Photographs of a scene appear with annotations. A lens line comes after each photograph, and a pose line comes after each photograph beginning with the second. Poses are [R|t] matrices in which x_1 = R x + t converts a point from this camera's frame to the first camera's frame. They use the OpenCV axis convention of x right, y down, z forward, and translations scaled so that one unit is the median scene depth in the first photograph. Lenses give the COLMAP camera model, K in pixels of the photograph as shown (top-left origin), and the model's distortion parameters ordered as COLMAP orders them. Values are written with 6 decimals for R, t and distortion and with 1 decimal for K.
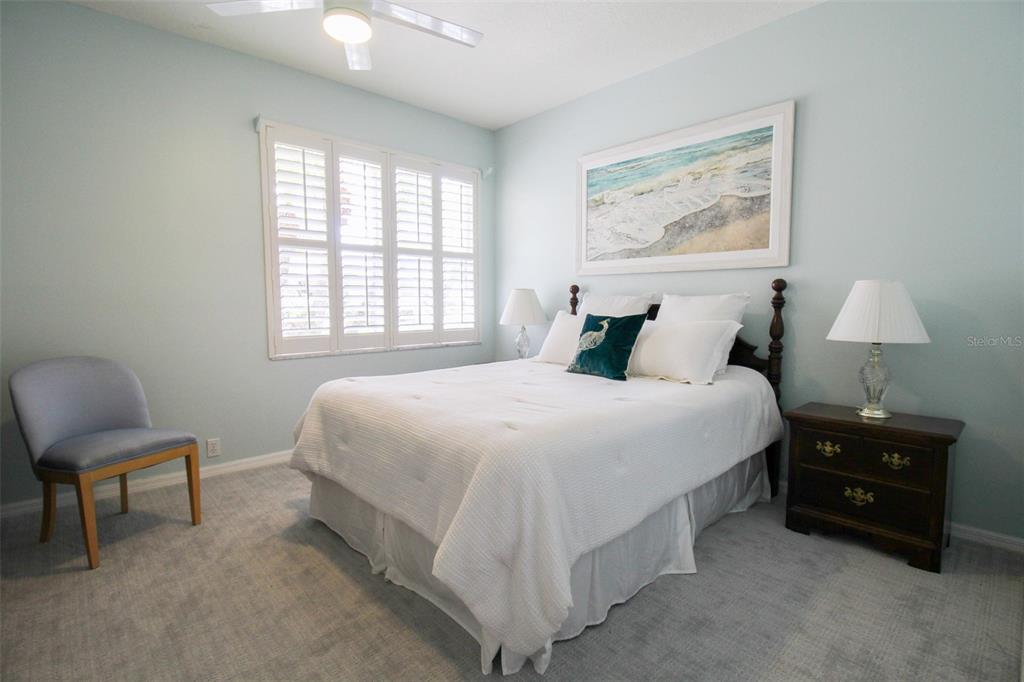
lens RADIAL K [[499.4, 0, 518.5], [0, 499.4, 338.2], [0, 0, 1]] dist [0.000982, -0.011690]
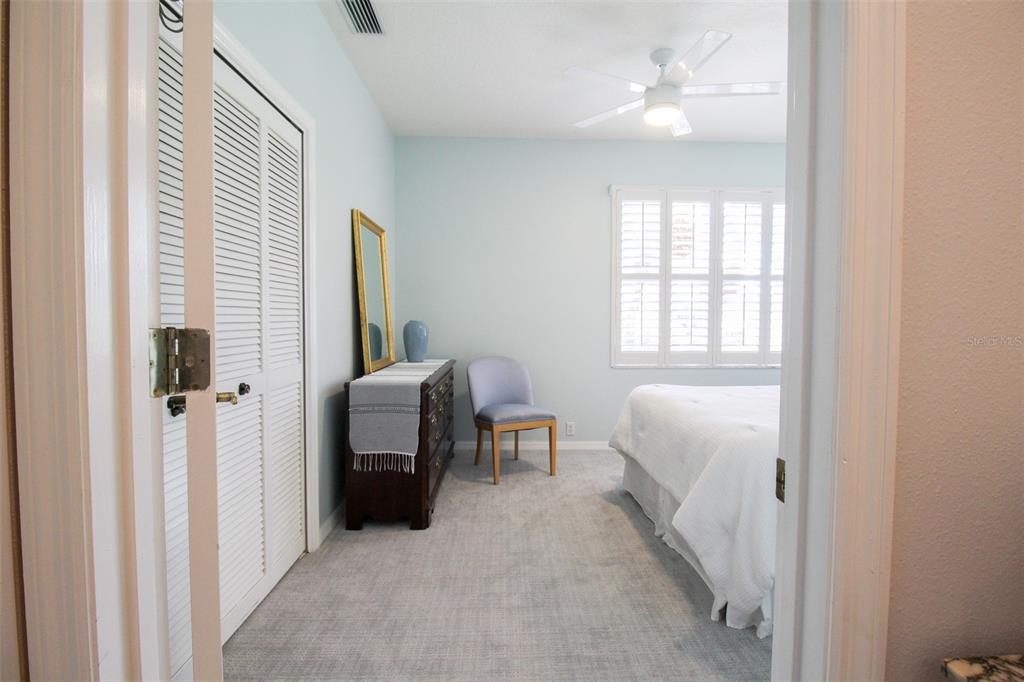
lens RADIAL K [[477.5, 0, 517.7], [0, 477.5, 337.8], [0, 0, 1]] dist [-0.000835, -0.011577]
pose [[0.760466, 0.030087, -0.648680, 0.191060], [-0.055437, 0.998287, -0.018688, 0.003861], [0.647007, 0.050173, 0.760832, -0.167854]]
